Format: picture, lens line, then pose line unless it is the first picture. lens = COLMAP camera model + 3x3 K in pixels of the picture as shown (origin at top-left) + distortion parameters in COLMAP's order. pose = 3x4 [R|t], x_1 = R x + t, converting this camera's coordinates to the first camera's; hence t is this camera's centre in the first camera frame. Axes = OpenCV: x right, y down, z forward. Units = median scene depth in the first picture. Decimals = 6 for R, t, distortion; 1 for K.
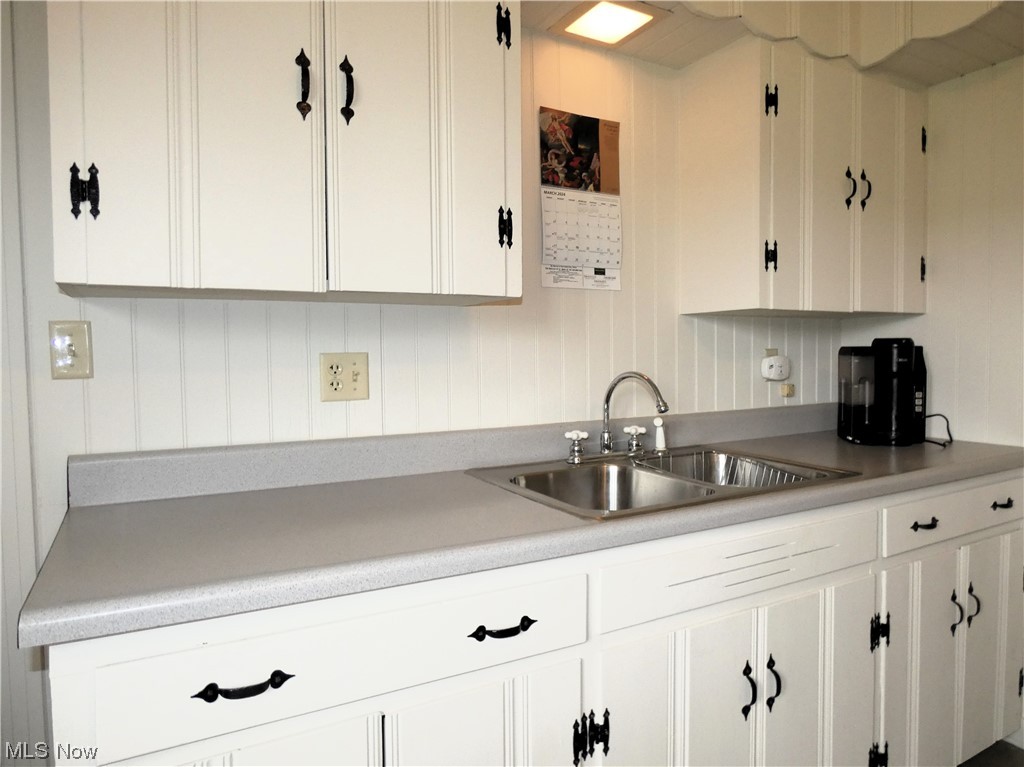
lens RADIAL K [[638.4, 0, 512.0], [0, 638.4, 383.5], [0, 0, 1]] dist [-0.010833, 0.002075]
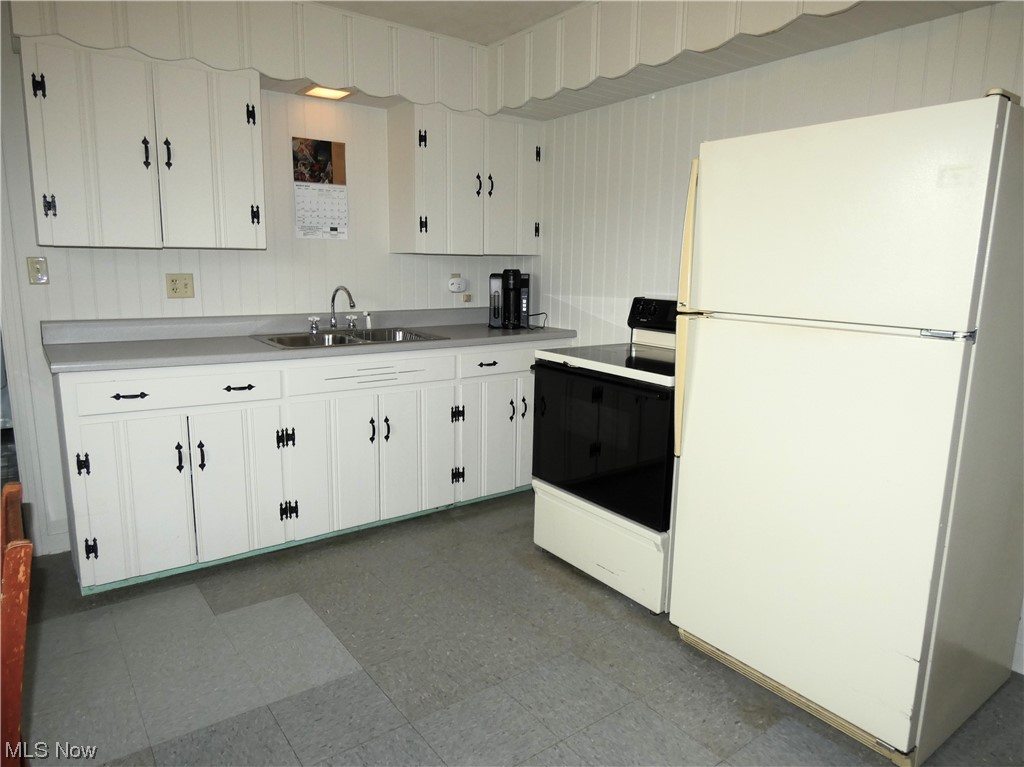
lens RADIAL K [[638.3, 0, 512.9], [0, 638.3, 376.2], [0, 0, 1]] dist [-0.020348, -0.000742]
pose [[0.990024, -0.000973, 0.140898, 0.401526], [-0.016573, 0.992231, 0.123301, 0.006351], [-0.139923, -0.124406, 0.982316, -0.923406]]
